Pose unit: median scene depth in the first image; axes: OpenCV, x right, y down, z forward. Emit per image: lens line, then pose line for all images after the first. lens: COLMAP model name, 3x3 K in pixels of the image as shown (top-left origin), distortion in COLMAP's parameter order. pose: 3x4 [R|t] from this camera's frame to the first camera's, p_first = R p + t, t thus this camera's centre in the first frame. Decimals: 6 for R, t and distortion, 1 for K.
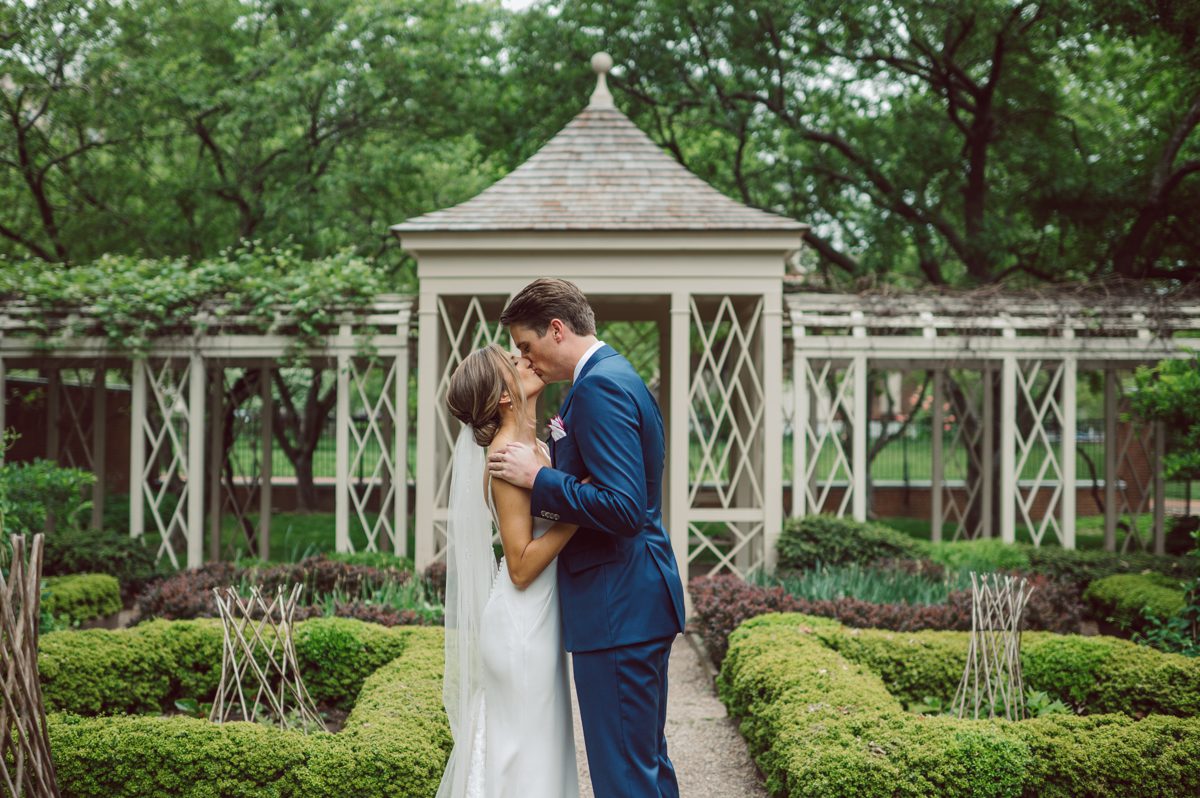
lens RADIAL K [[1189.4, 0, 601.6], [0, 1189.4, 396.0], [0, 0, 1]] dist [-0.041313, 0.000000]
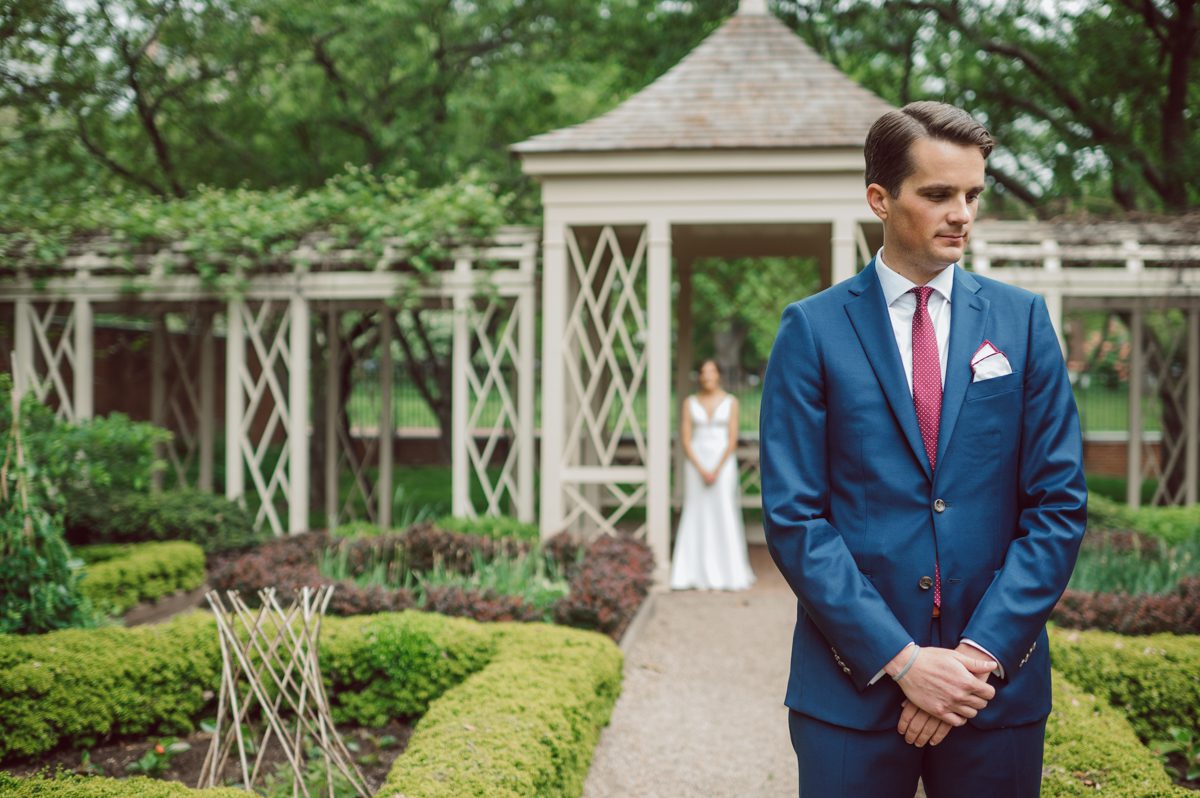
lens RADIAL K [[1730.9, 0, 599.4], [0, 1730.9, 402.0], [0, 0, 1]] dist [-0.083791, 0.000000]
pose [[0.996881, -0.000783, -0.078916, -0.012390], [0.004250, 0.999032, 0.043774, -0.010183], [0.078805, -0.043973, 0.995920, -0.279181]]
